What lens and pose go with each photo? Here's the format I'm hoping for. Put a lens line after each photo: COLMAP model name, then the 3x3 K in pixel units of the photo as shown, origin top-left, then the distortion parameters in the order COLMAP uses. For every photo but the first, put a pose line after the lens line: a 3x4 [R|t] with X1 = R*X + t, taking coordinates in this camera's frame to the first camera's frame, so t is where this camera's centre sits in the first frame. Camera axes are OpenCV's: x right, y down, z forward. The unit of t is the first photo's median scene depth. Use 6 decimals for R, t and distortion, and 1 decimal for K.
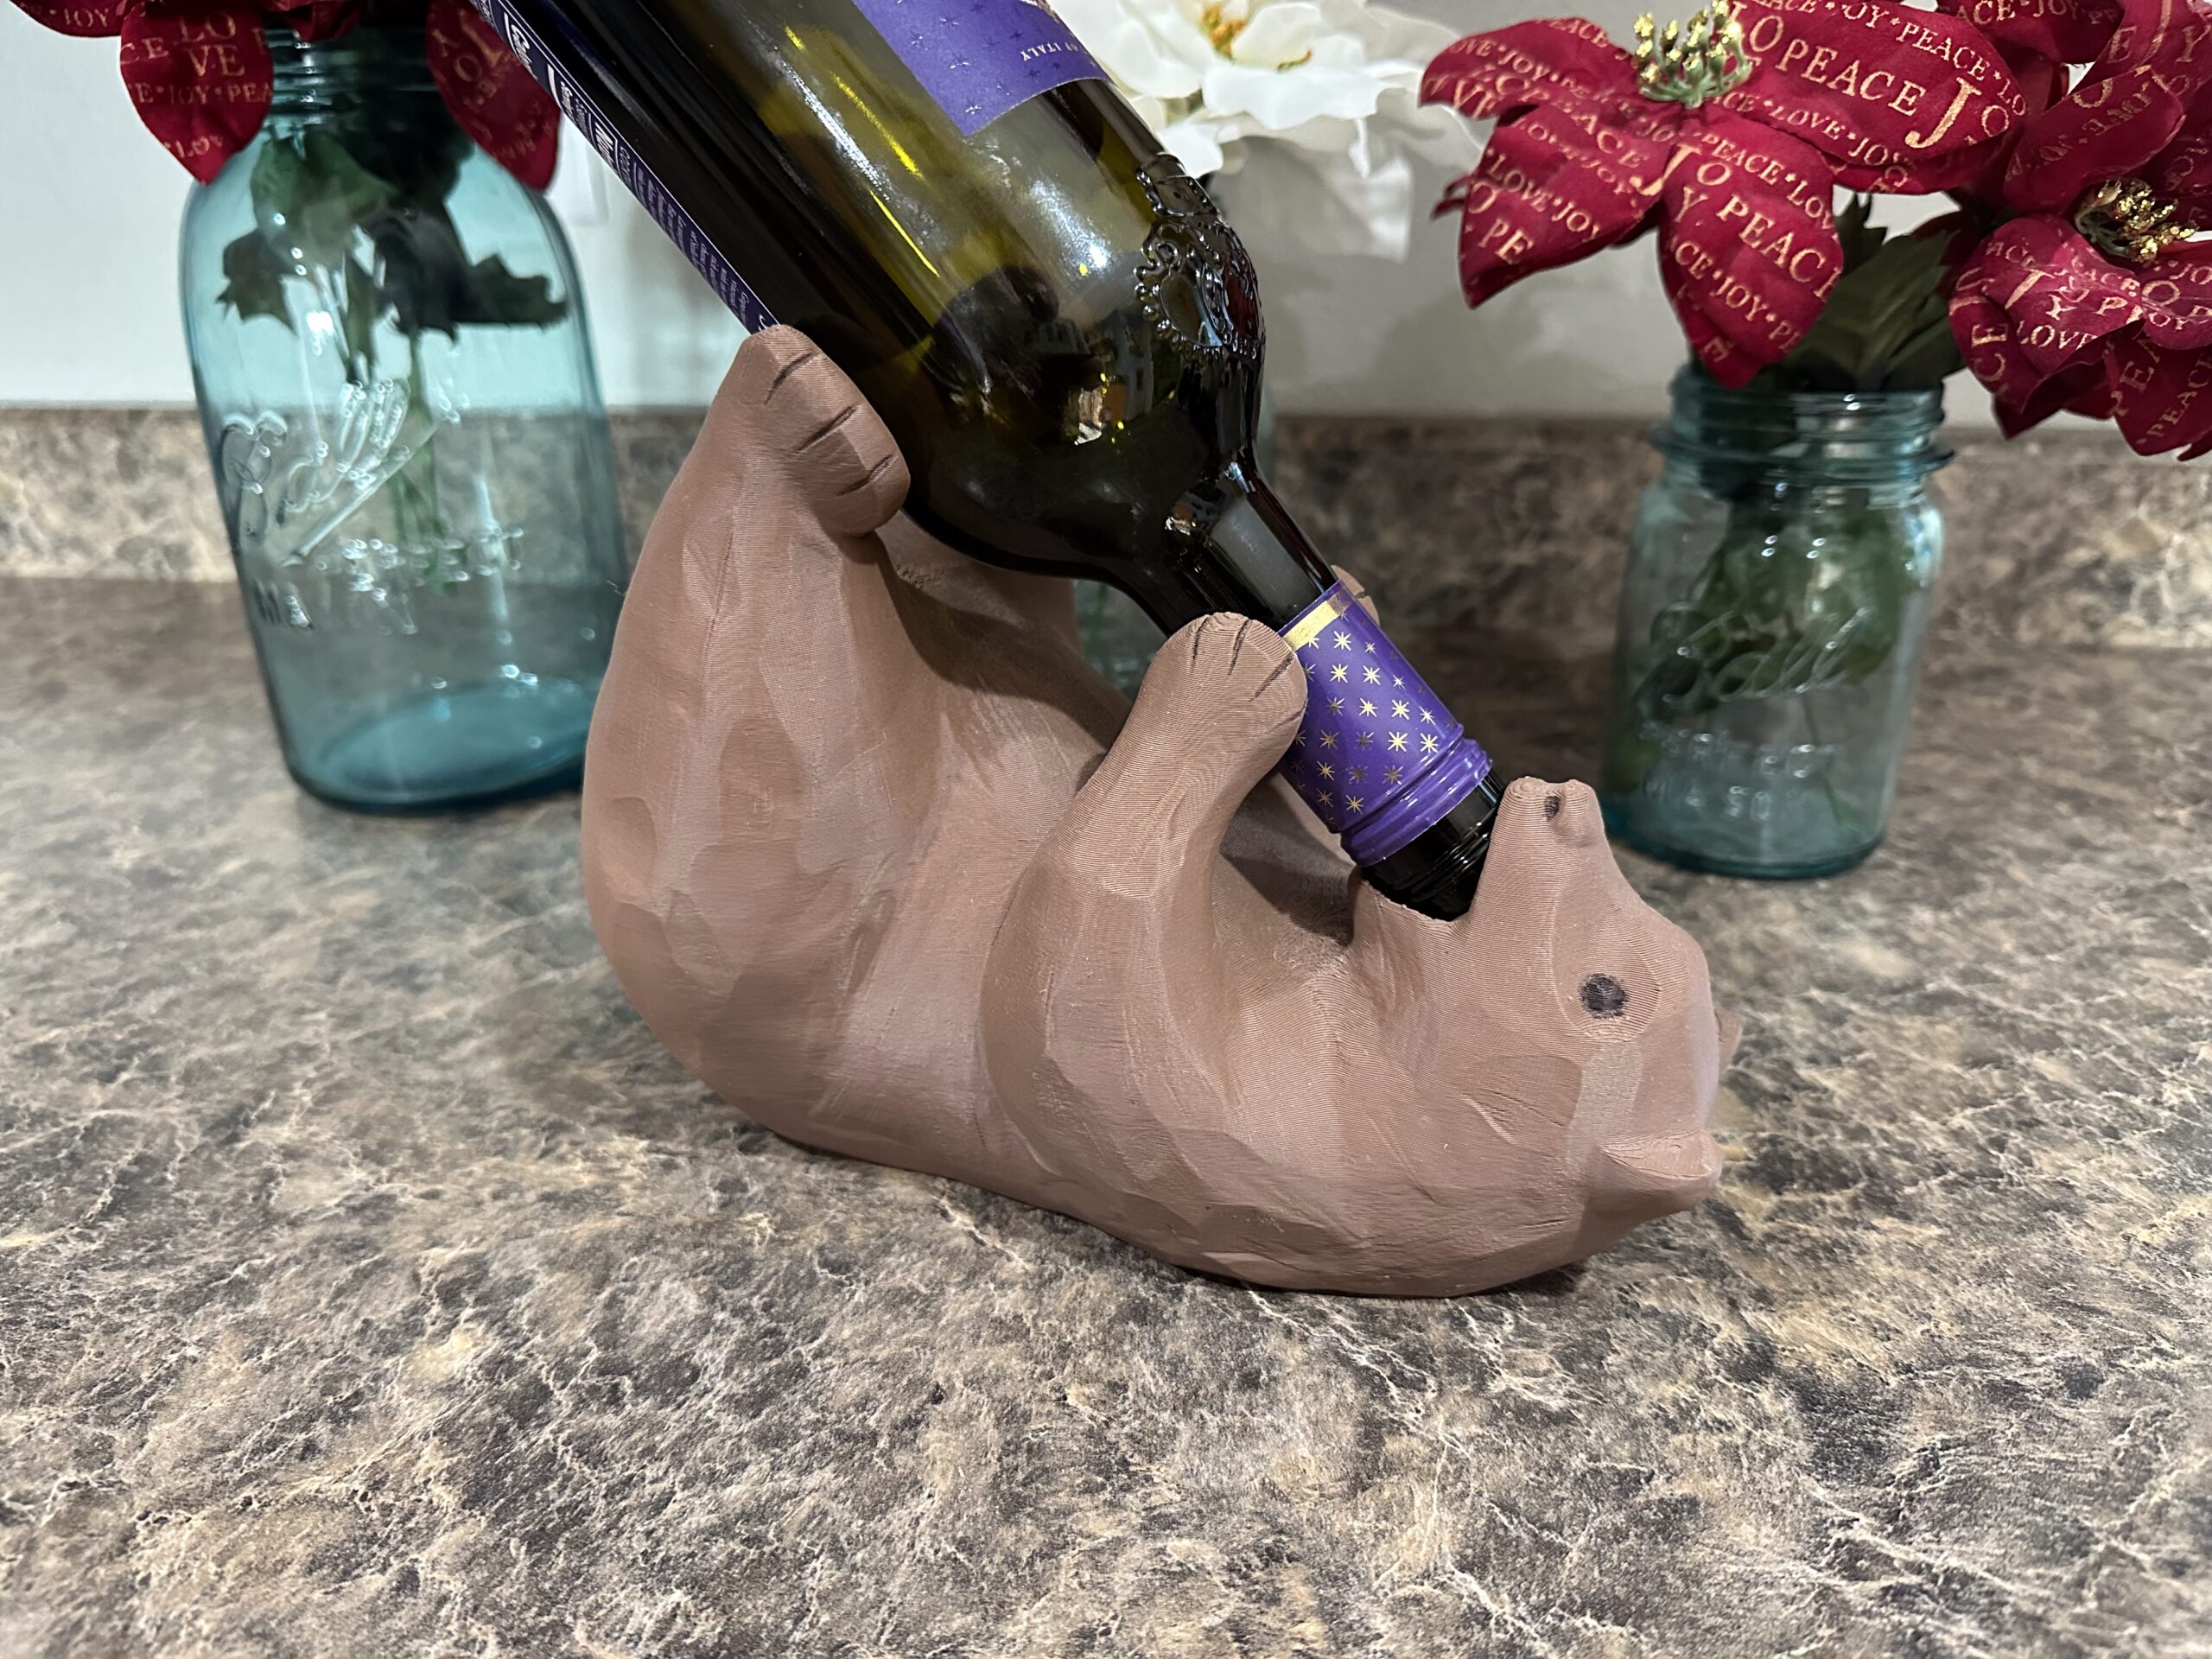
lens RADIAL K [[1568.9, 0, 1125.7], [0, 1568.9, 865.9], [0, 0, 1]] dist [-0.038299, 0.013379]
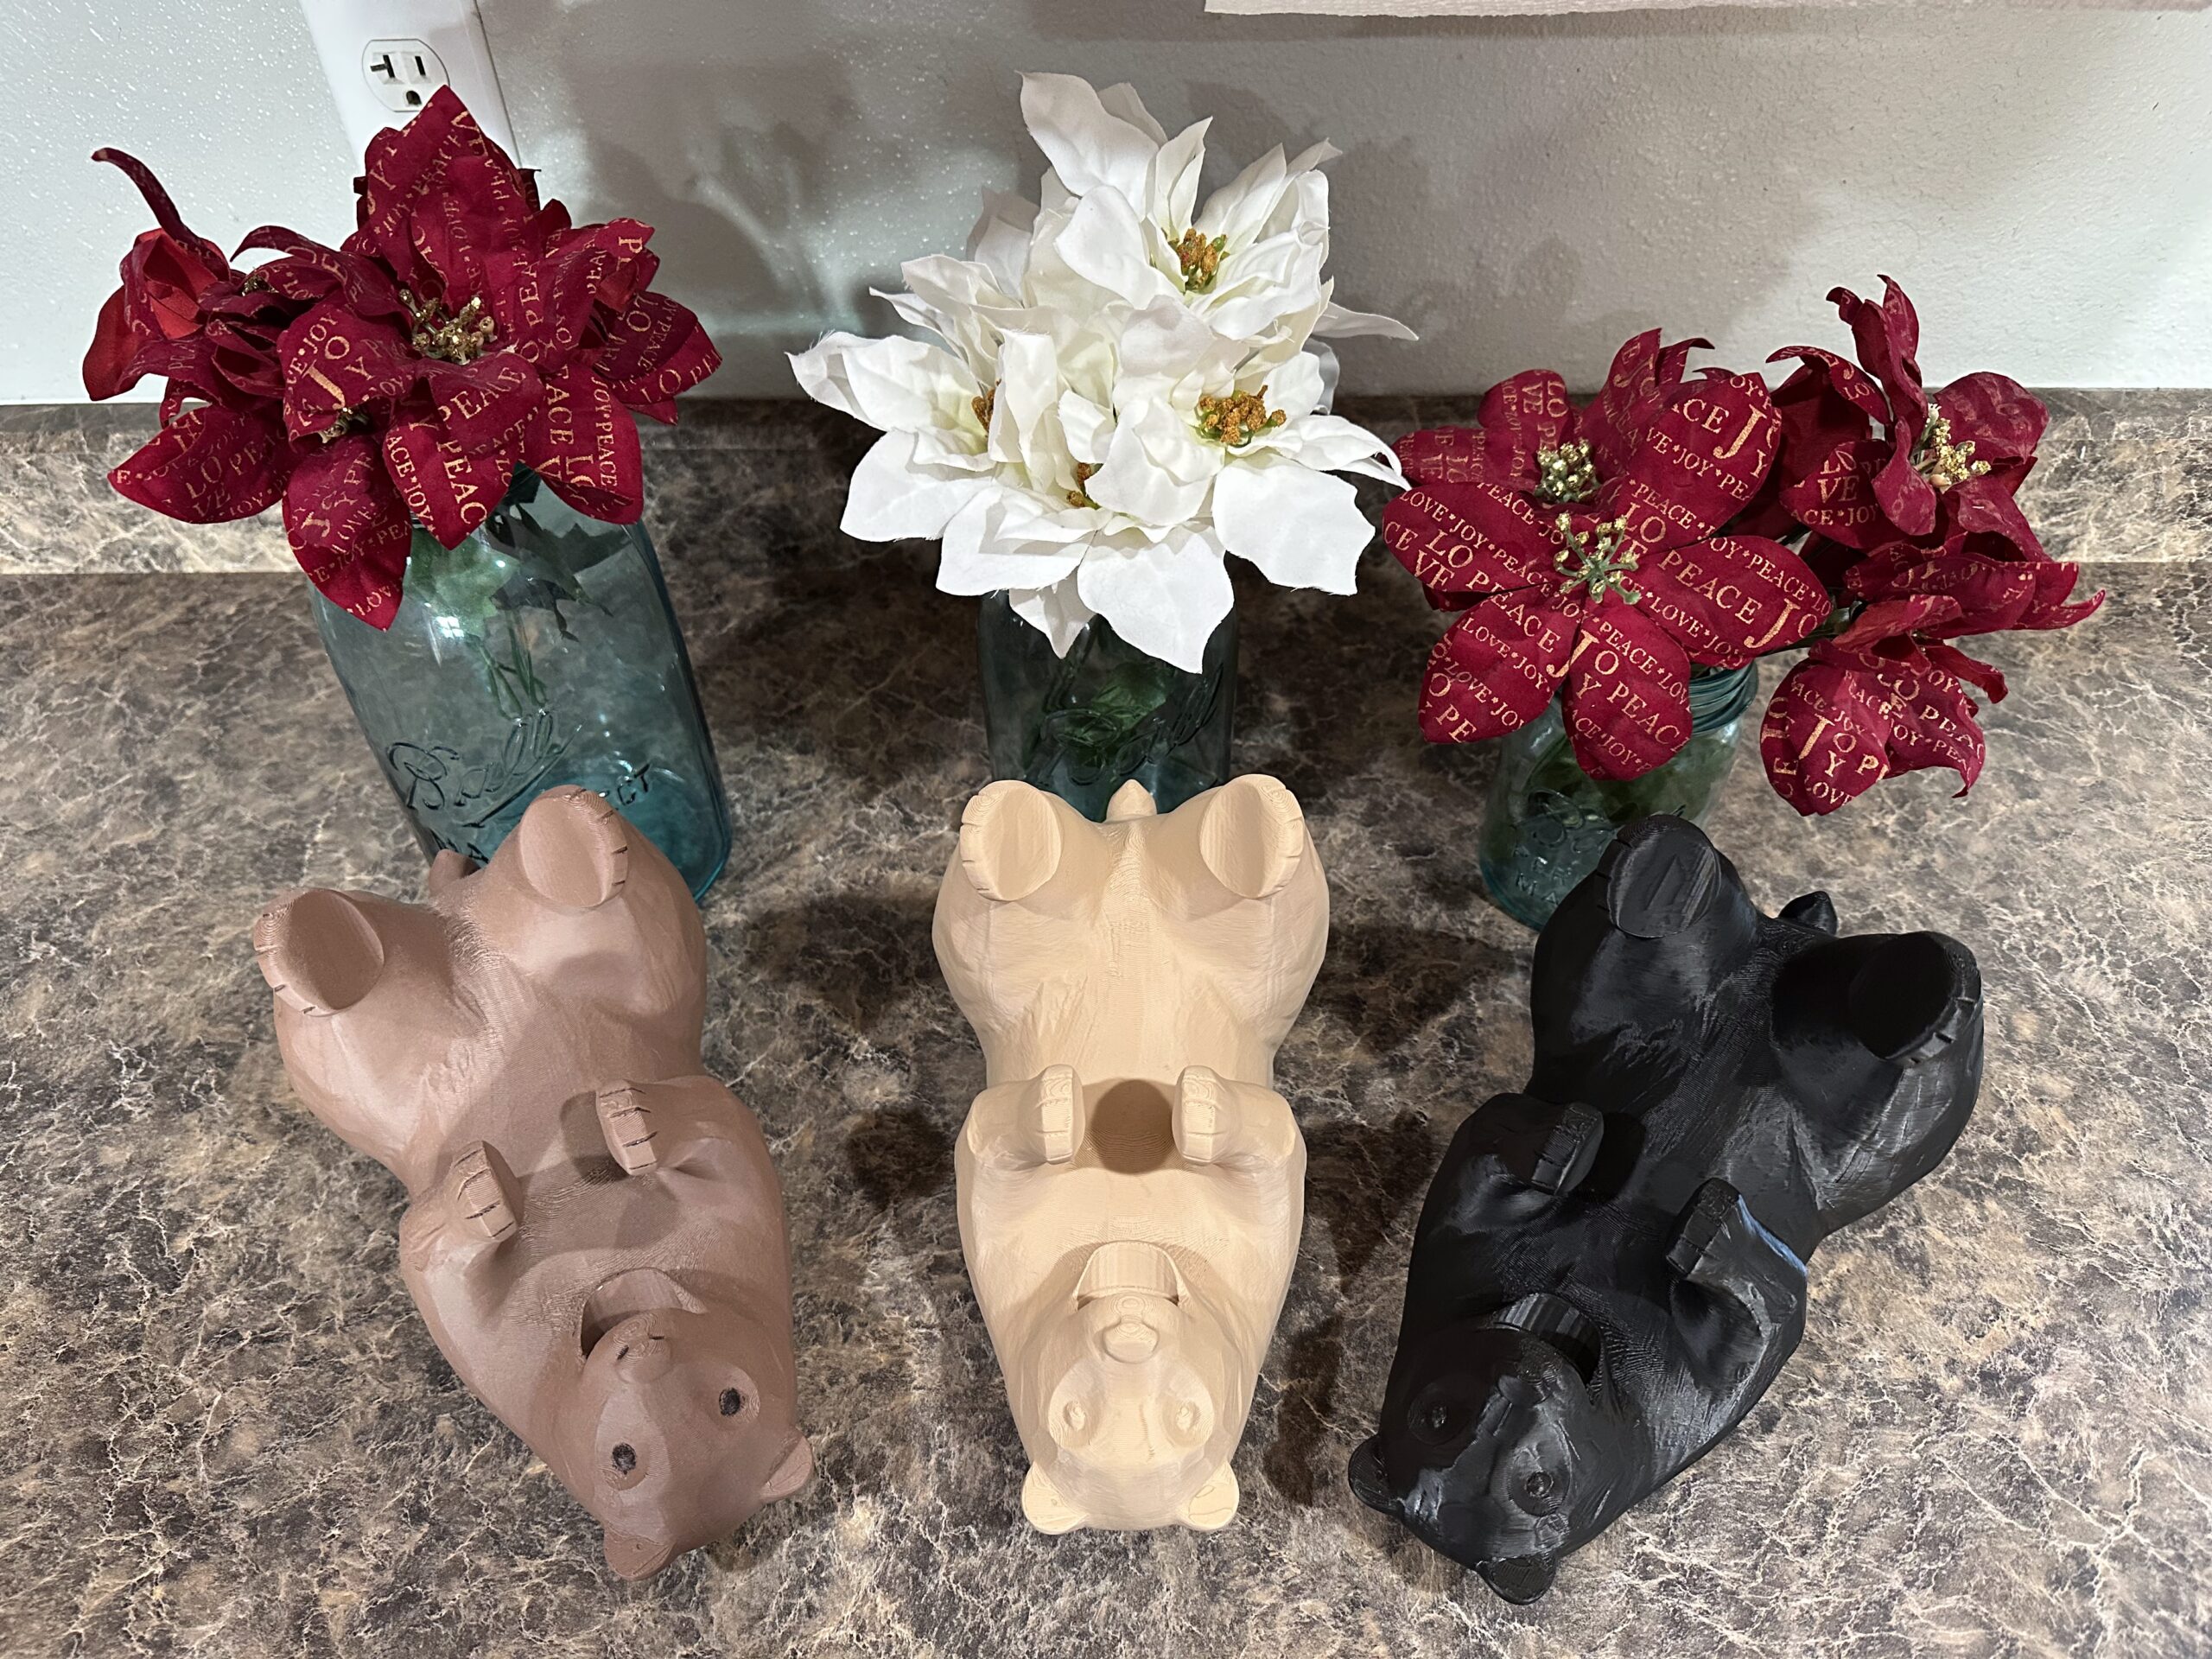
lens RADIAL K [[1523.6, 0, 1102.9], [0, 1523.6, 828.9], [0, 0, 1]] dist [-0.010764, -0.002866]
pose [[0.990090, -0.105779, 0.092373, -0.251917], [0.063996, 0.925339, 0.373702, -1.027087], [-0.125006, -0.364087, 0.922938, -0.303086]]
